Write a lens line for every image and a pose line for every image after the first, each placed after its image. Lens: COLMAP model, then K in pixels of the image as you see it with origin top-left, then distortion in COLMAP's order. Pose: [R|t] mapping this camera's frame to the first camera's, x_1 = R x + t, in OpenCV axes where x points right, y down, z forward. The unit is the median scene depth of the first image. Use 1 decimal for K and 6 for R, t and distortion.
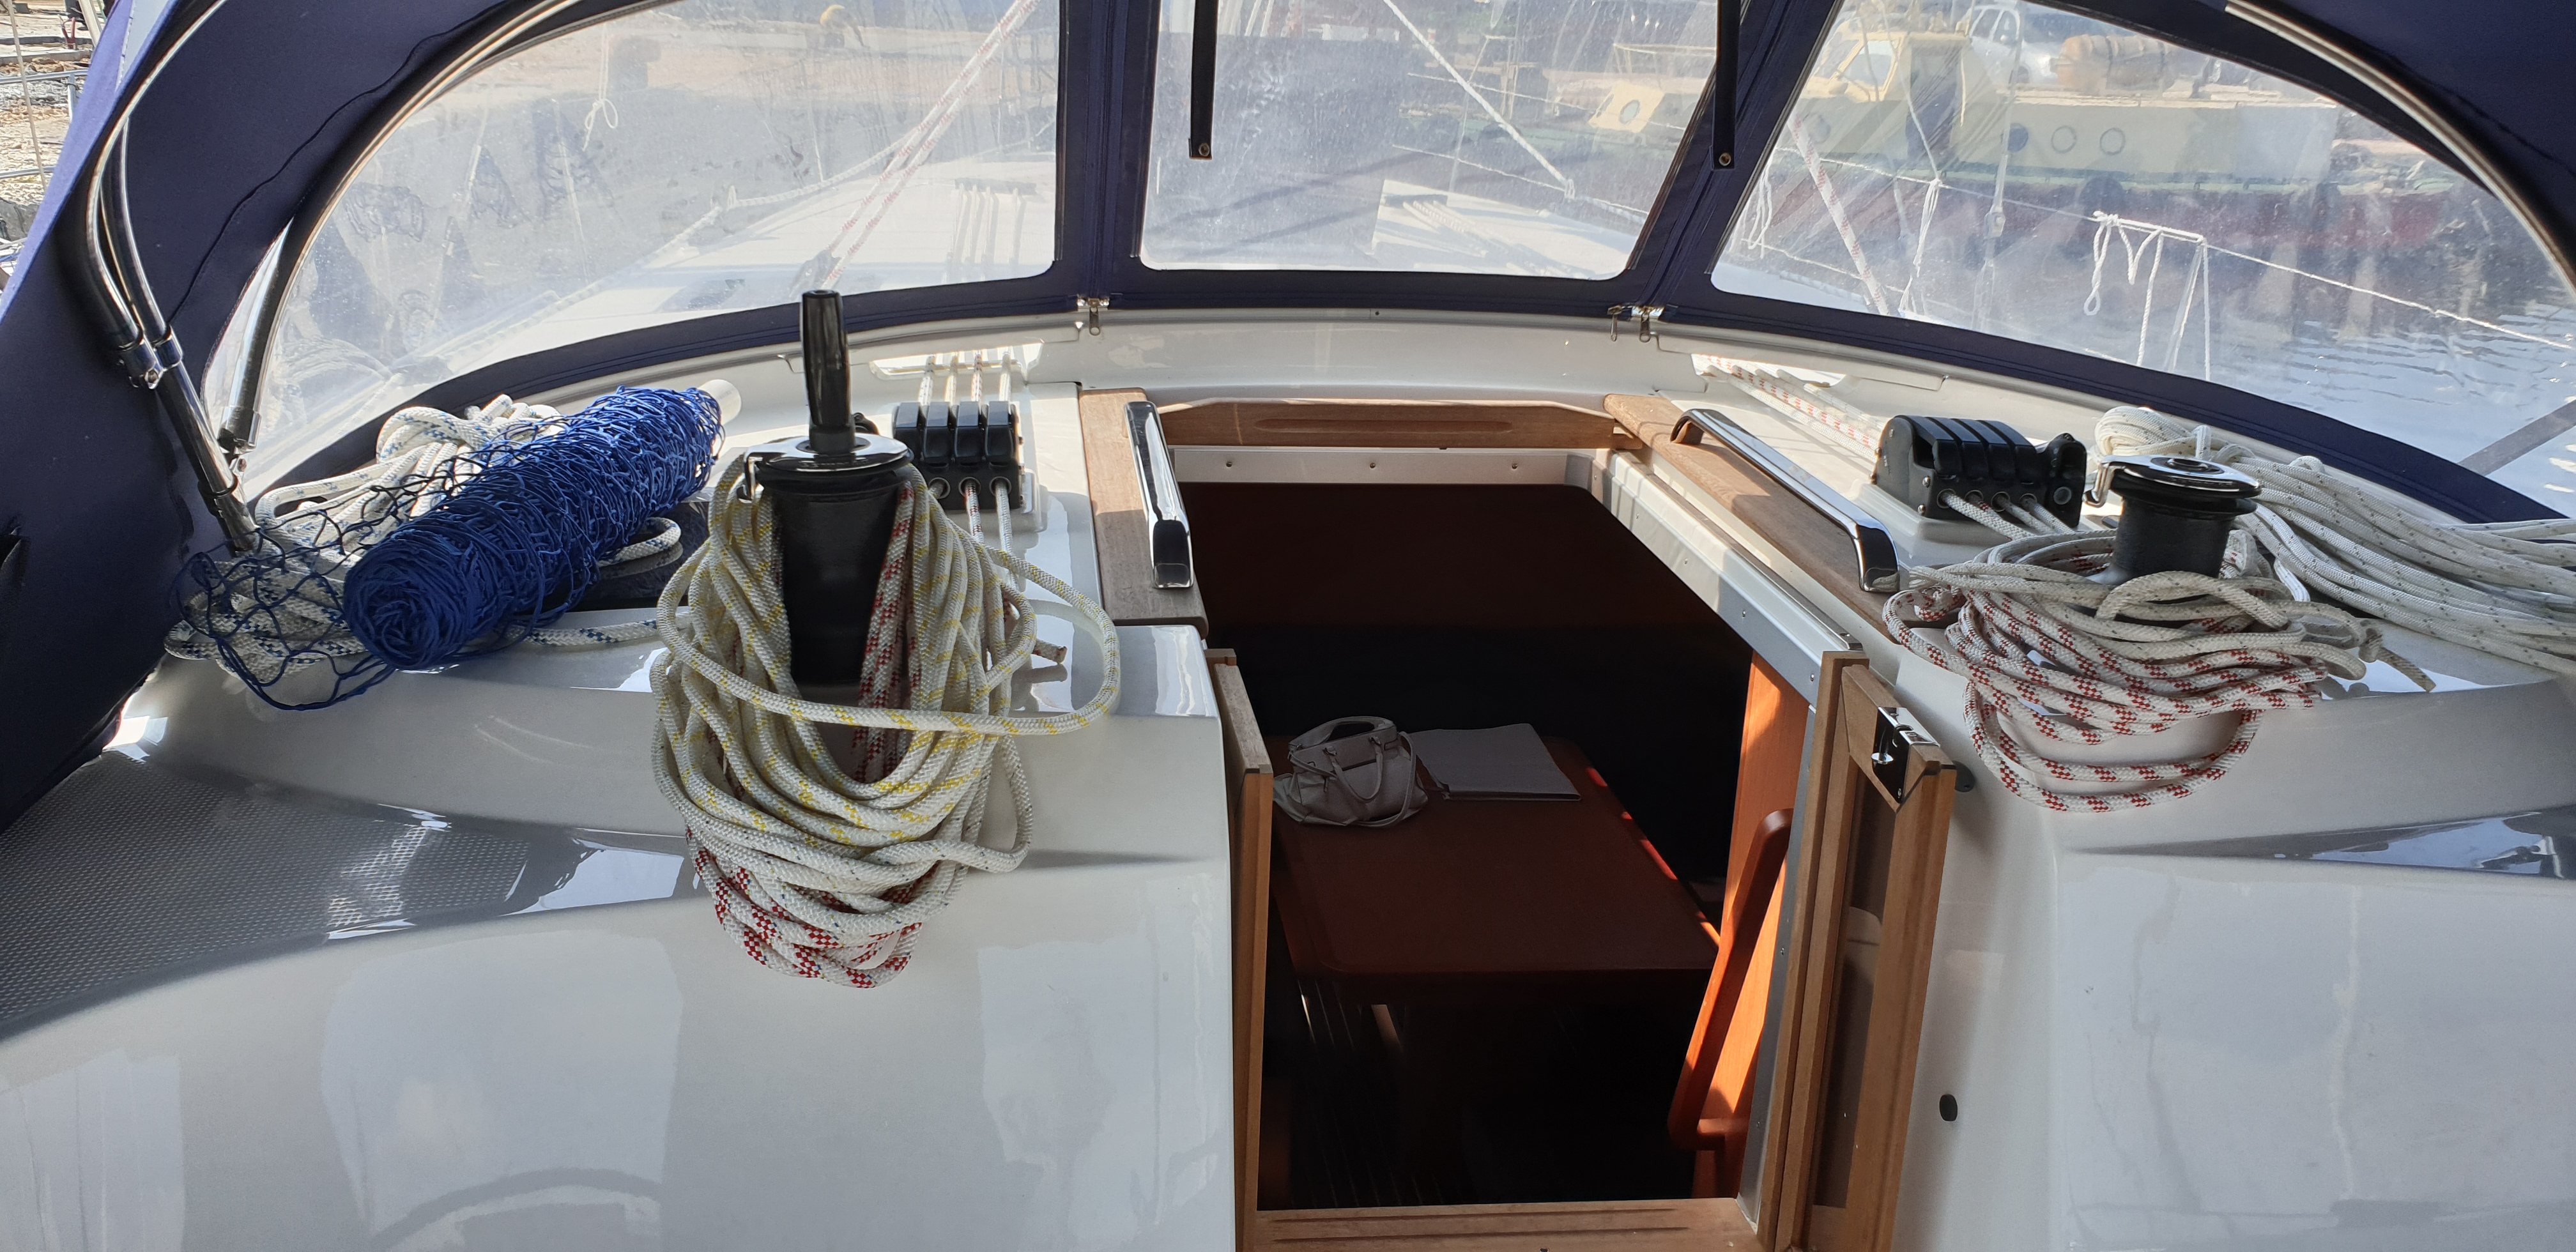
lens RADIAL K [[2052.3, 0, 1296.3], [0, 2052.3, 615.0], [0, 0, 1]] dist [0.004489, 0.020647]
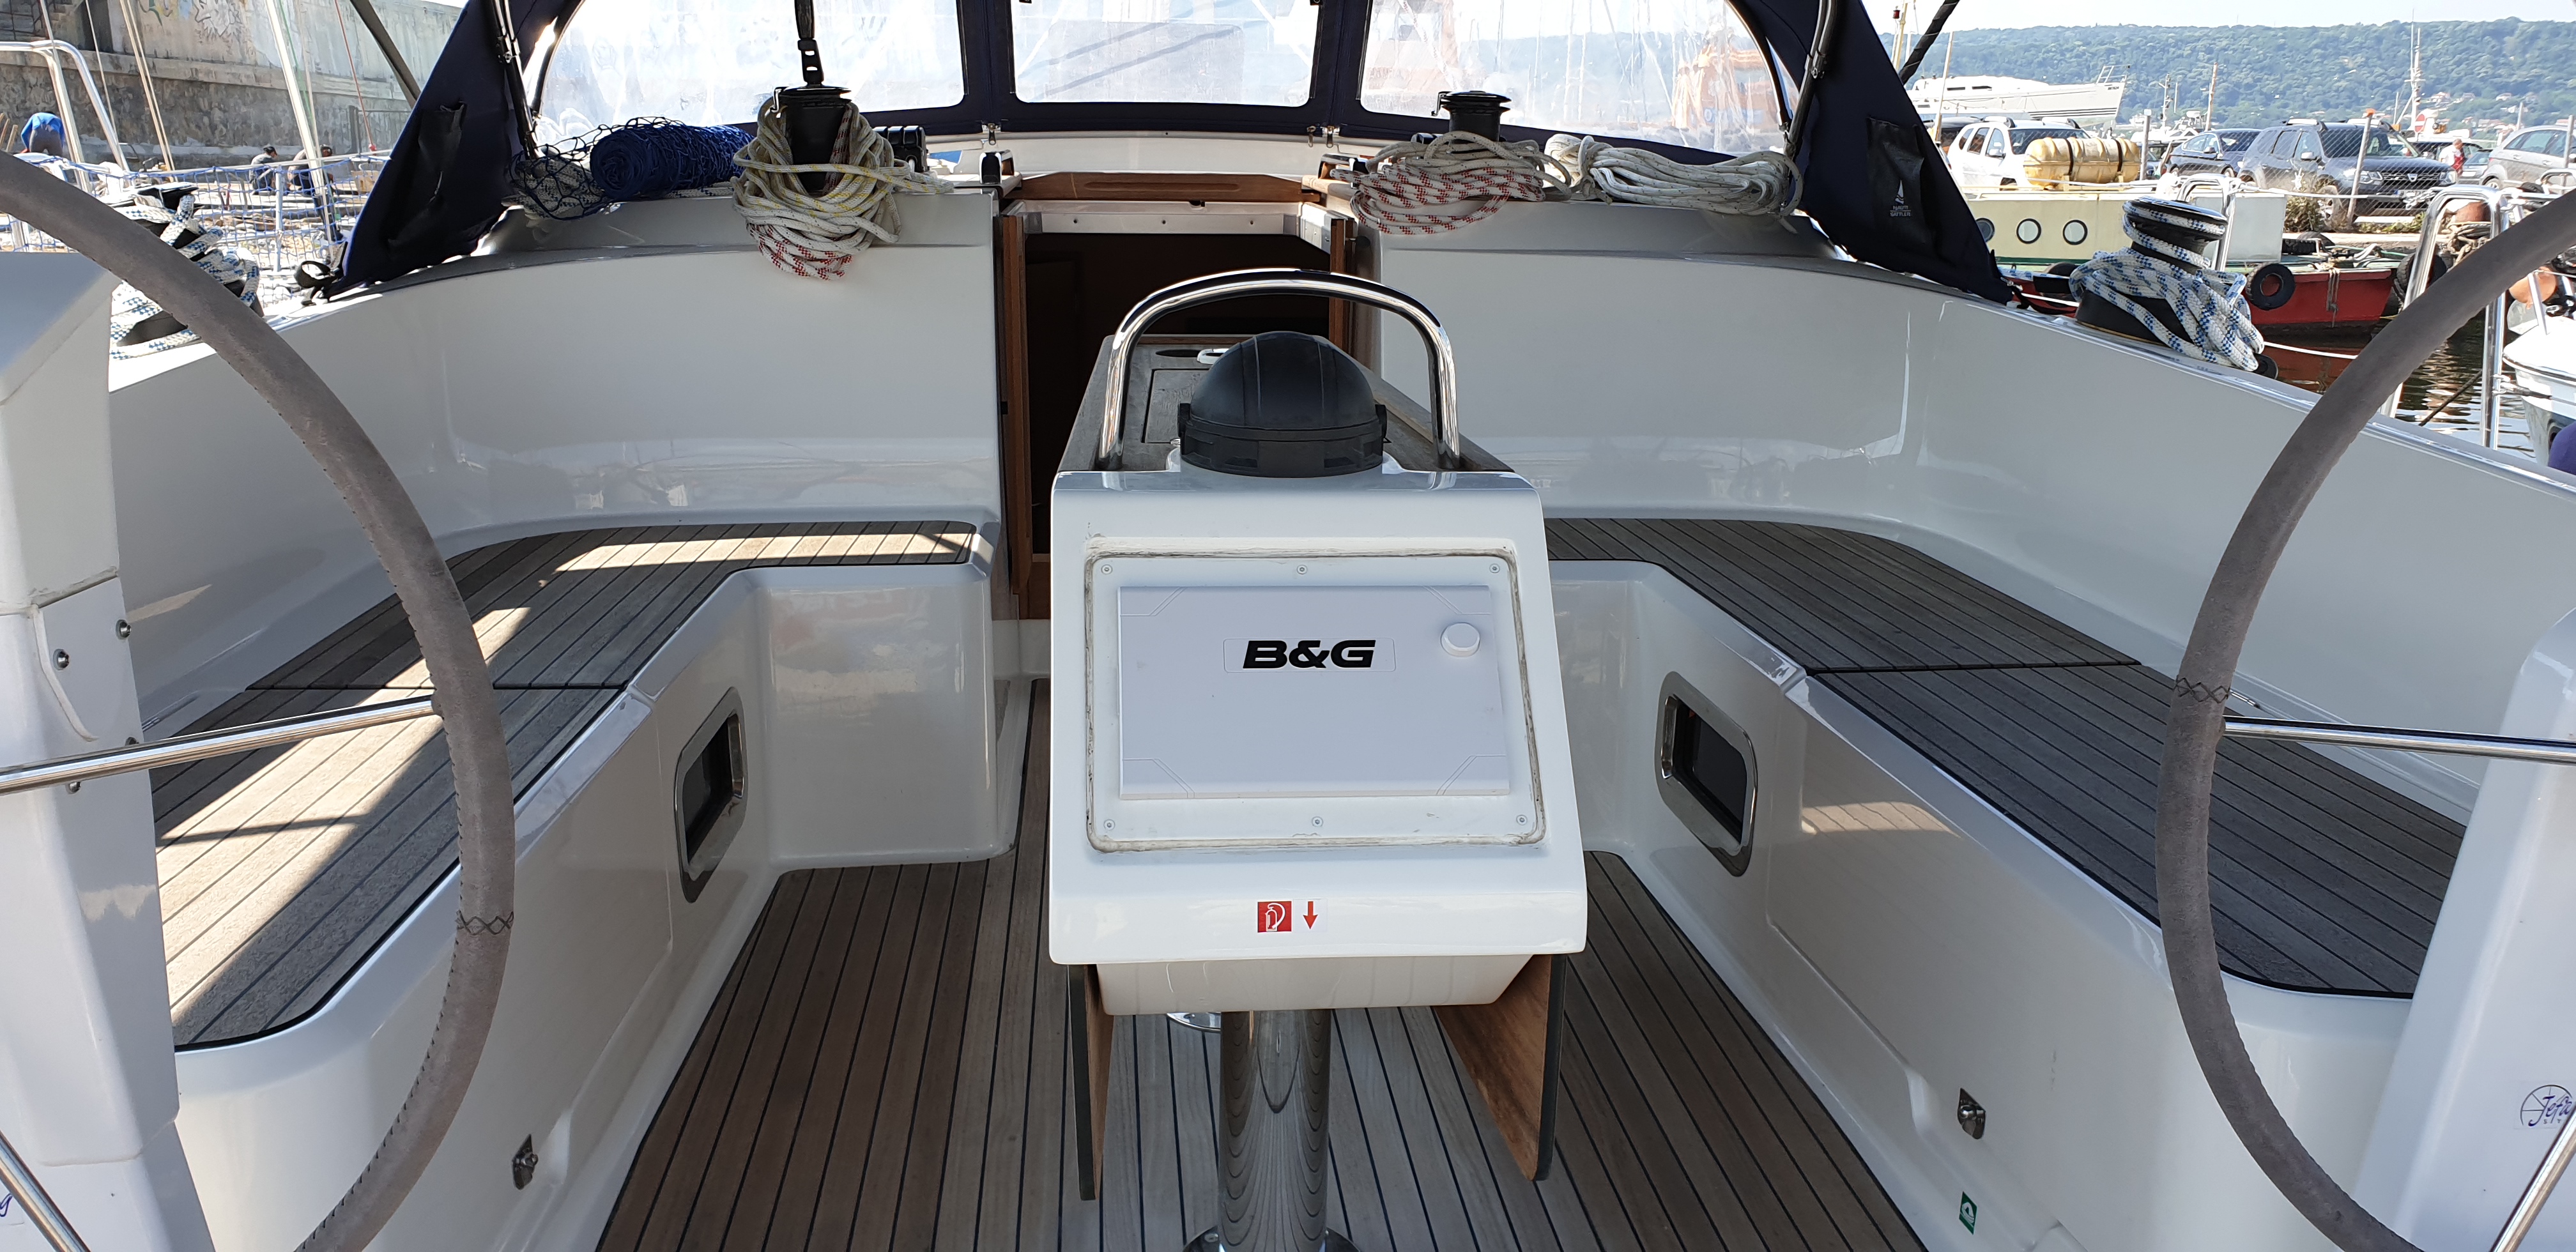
lens RADIAL K [[2052.3, 0, 1281.9], [0, 2052.3, 634.8], [0, 0, 1]] dist [0.004489, 0.020647]
pose [[0.998844, -0.020396, -0.043521, 0.330339], [0.017381, 0.997495, -0.068567, 0.623614], [0.044811, 0.067731, 0.996697, -1.039771]]
